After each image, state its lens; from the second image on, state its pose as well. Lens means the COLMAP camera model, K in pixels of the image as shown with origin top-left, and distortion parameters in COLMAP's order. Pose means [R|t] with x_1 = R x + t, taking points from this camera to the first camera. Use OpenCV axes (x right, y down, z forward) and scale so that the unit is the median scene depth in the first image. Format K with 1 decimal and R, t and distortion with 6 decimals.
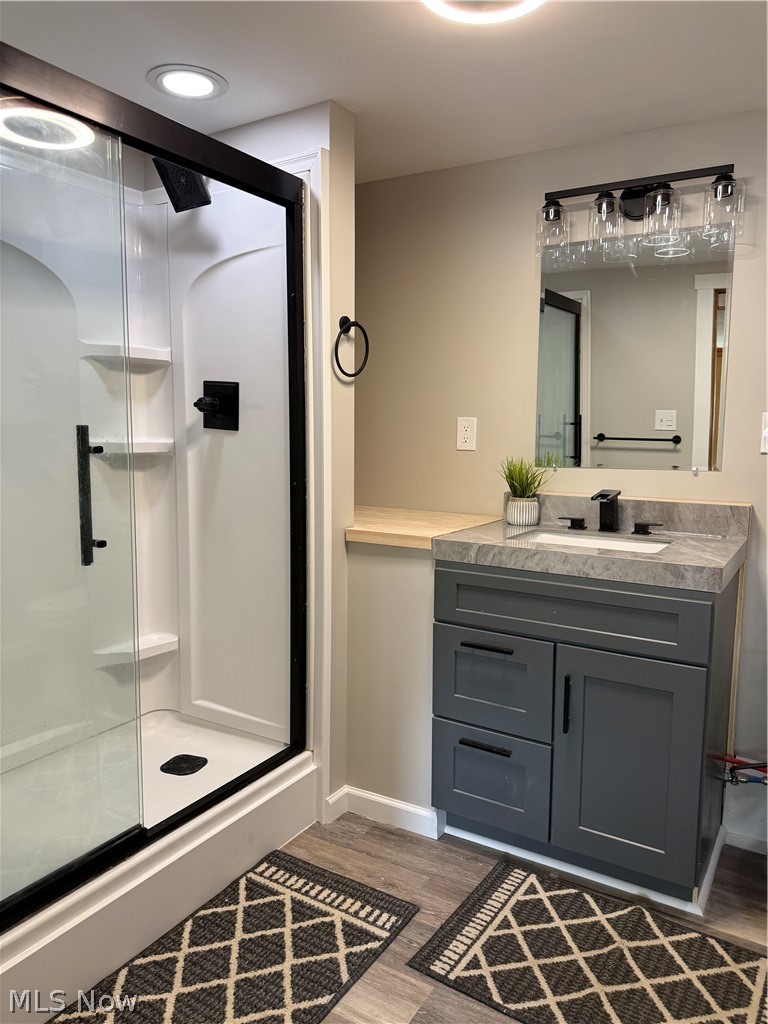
lens RADIAL K [[724.2, 0, 377.7], [0, 724.2, 512.9], [0, 0, 1]] dist [0.063926, -0.054400]
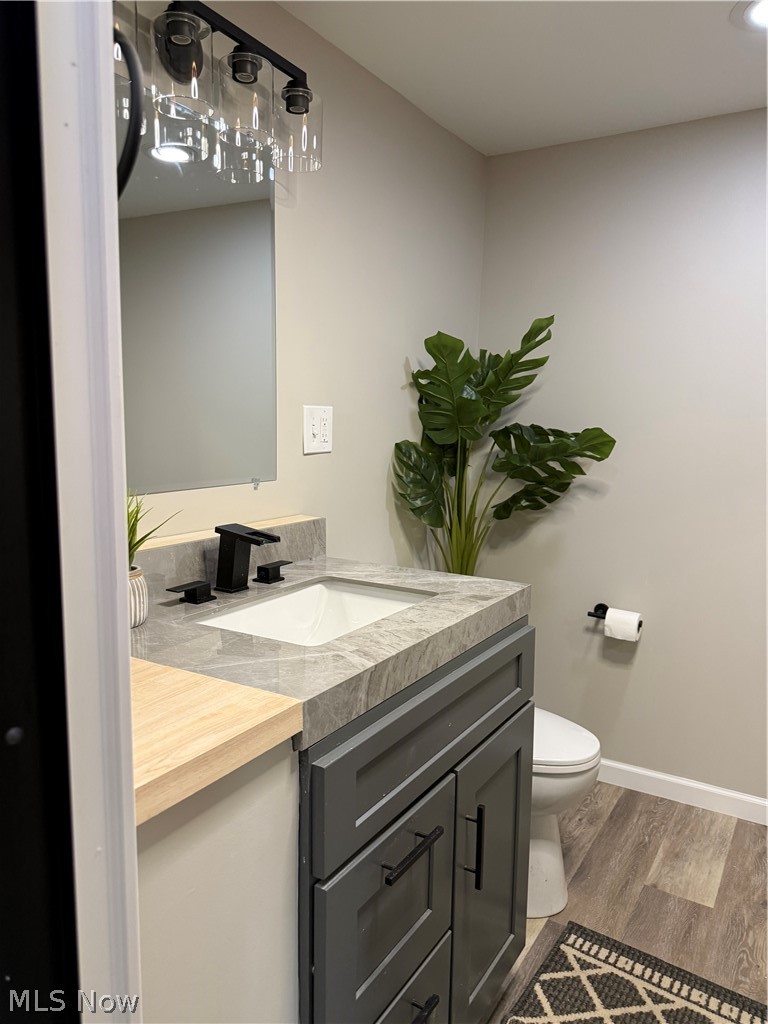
lens RADIAL K [[724.2, 0, 387.6], [0, 724.2, 526.0], [0, 0, 1]] dist [0.063926, -0.054400]
pose [[0.015467, -0.156064, 0.987626, -0.321461], [0.115153, 0.981450, 0.153284, -0.122379], [-0.993227, 0.111357, 0.033152, 0.930578]]
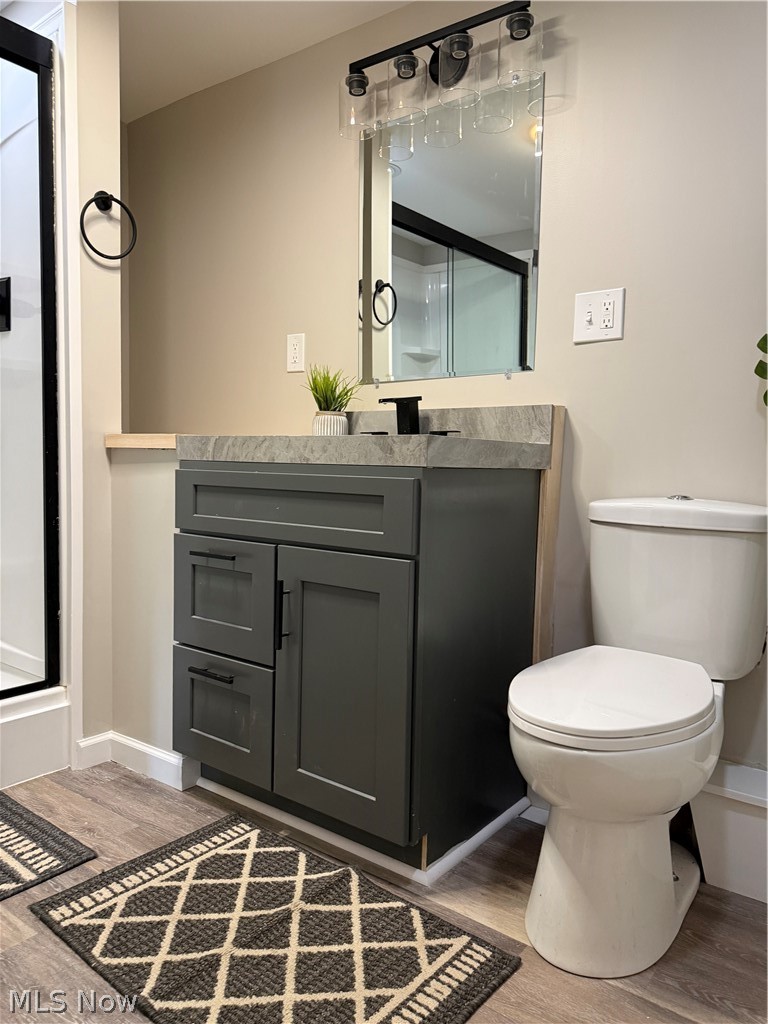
lens RADIAL K [[724.2, 0, 372.9], [0, 724.2, 516.1], [0, 0, 1]] dist [0.063926, -0.054400]
pose [[0.992500, 0.021314, -0.120368, 0.416660], [-0.027486, 0.998378, -0.049850, 0.169119], [0.119111, 0.052784, 0.991477, 0.168456]]
